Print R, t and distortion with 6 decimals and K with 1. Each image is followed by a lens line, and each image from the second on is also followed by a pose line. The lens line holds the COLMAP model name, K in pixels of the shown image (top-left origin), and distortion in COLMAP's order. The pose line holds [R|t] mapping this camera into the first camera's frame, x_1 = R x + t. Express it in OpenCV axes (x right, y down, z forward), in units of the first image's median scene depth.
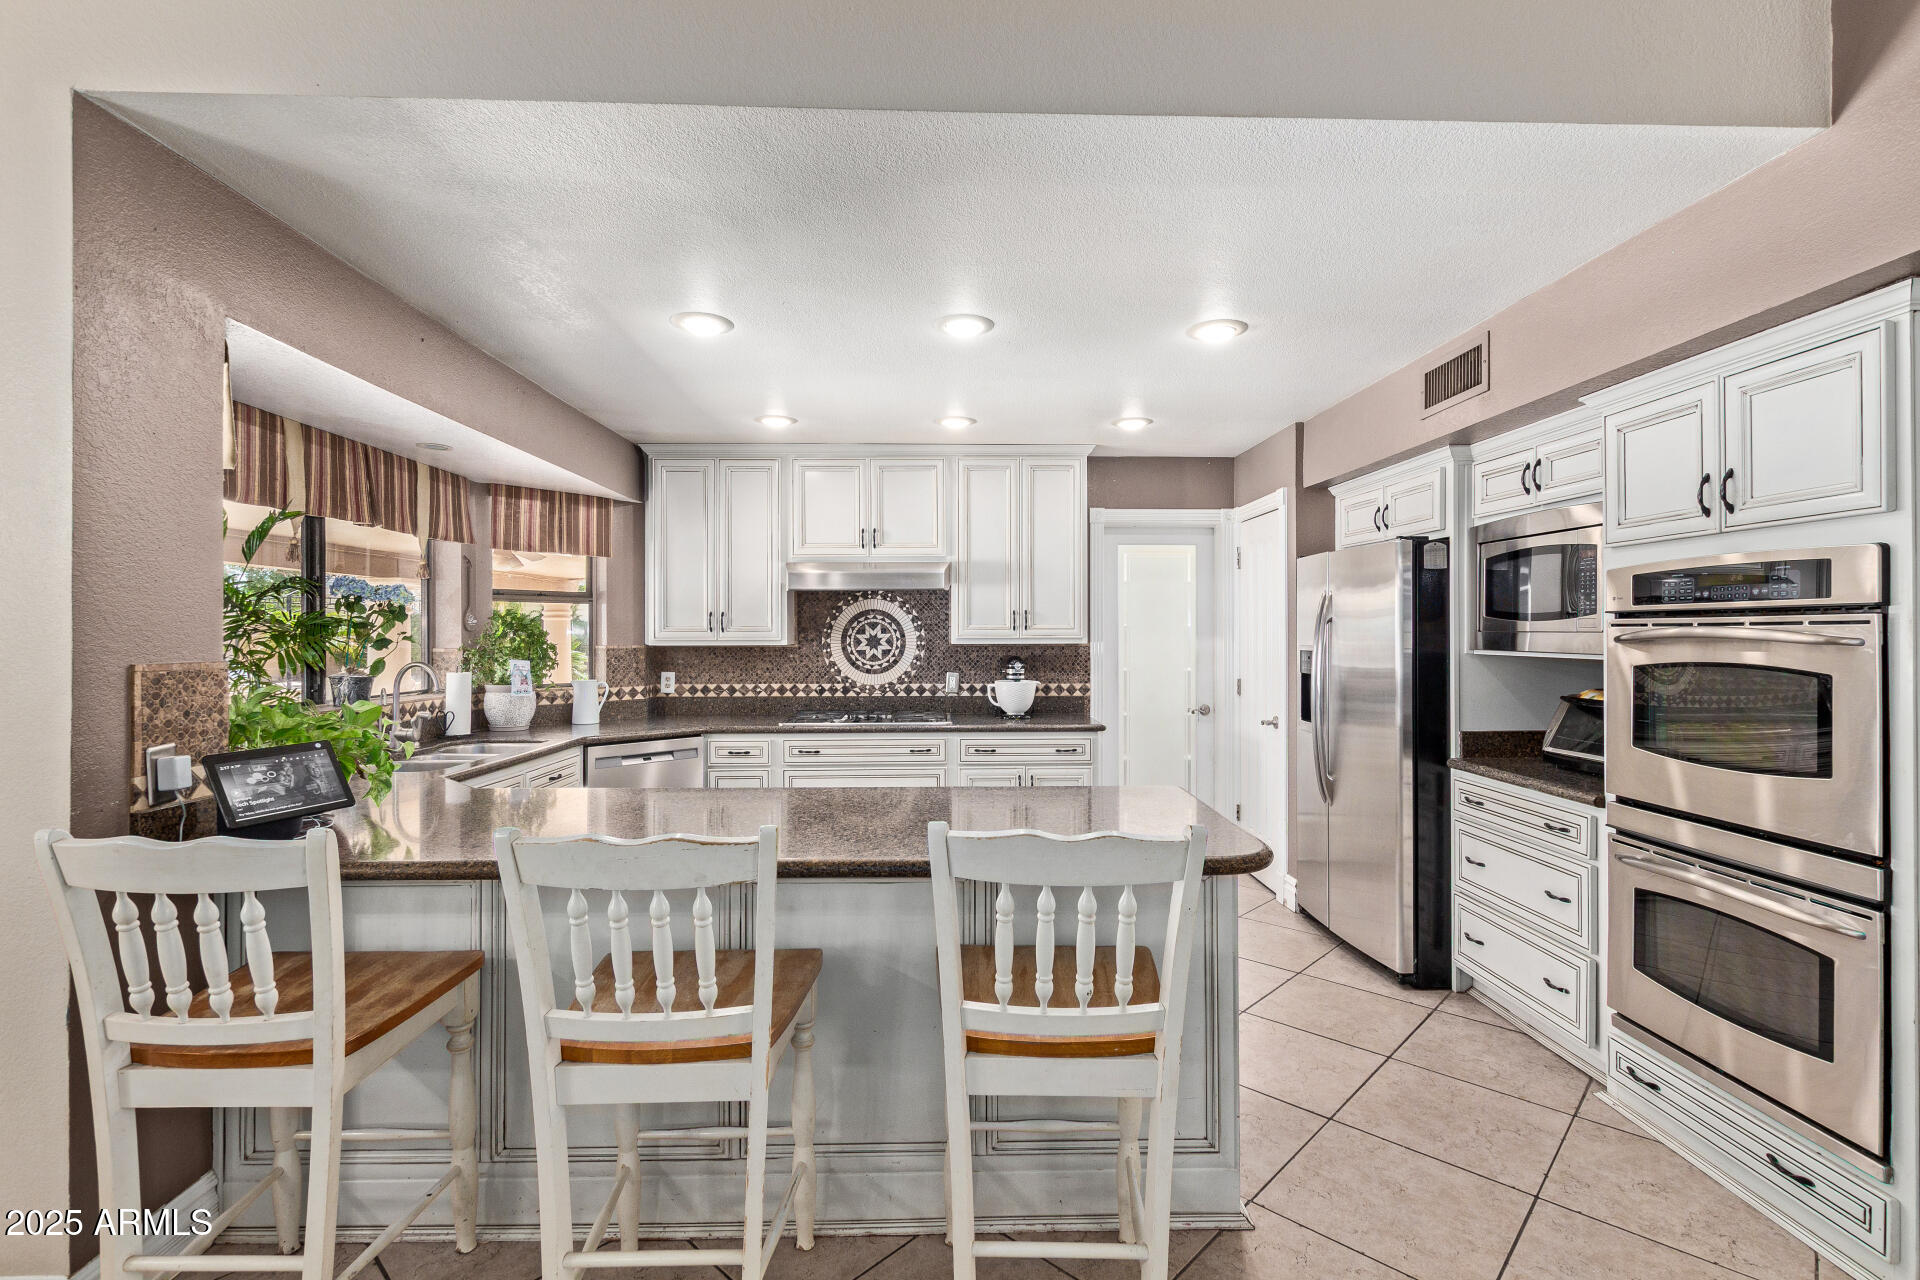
lens RADIAL K [[878.8, 0, 956.1], [0, 878.8, 638.0], [0, 0, 1]] dist [0.005881, -0.001480]
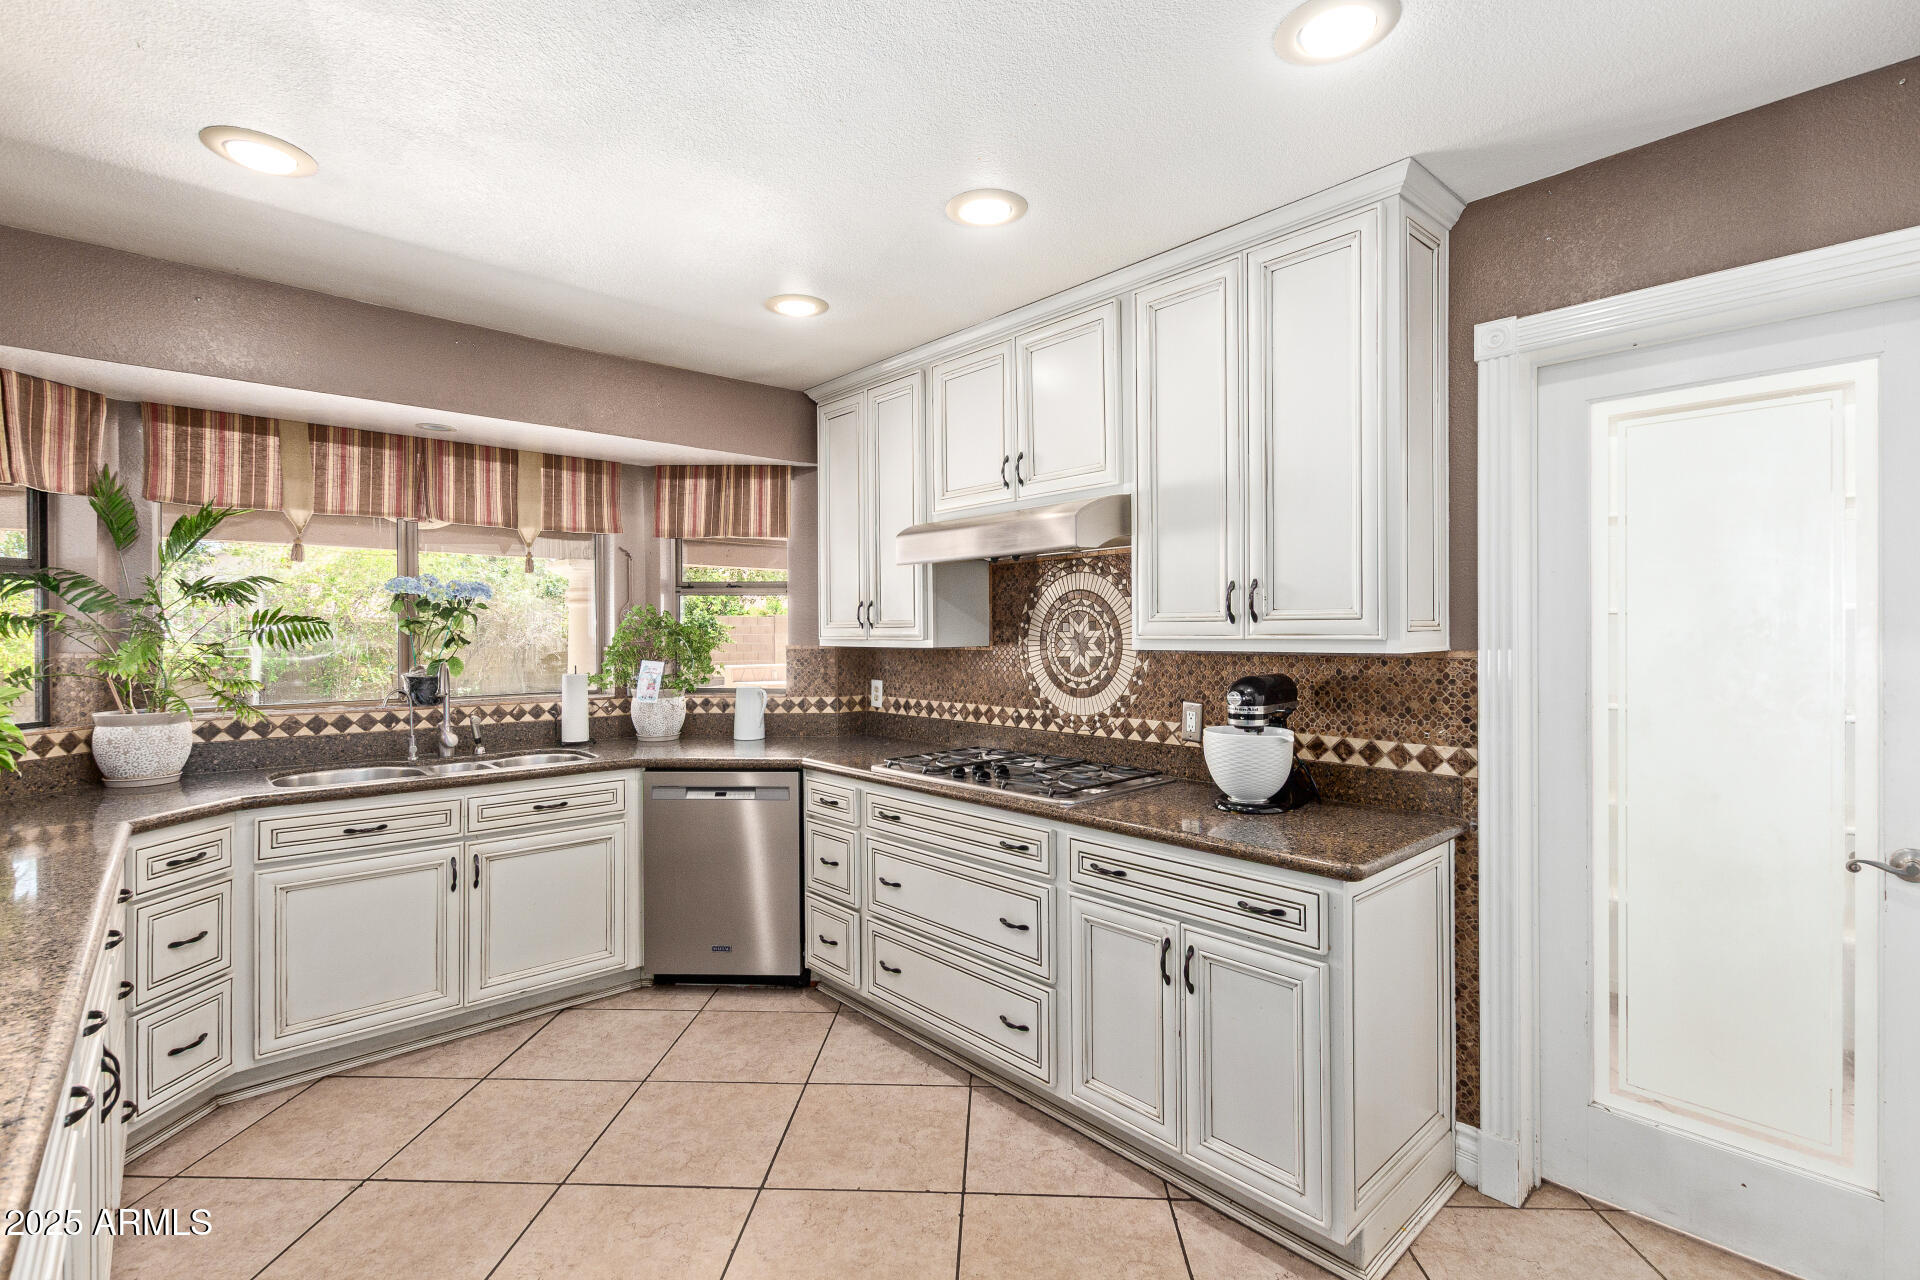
lens RADIAL K [[878.8, 0, 965.6], [0, 878.8, 631.0], [0, 0, 1]] dist [0.005881, -0.001480]
pose [[0.661238, -0.000834, -0.750176, 0.306102], [-0.000913, 0.999998, -0.001916, -0.003136], [0.750176, 0.001952, 0.661235, 0.543940]]
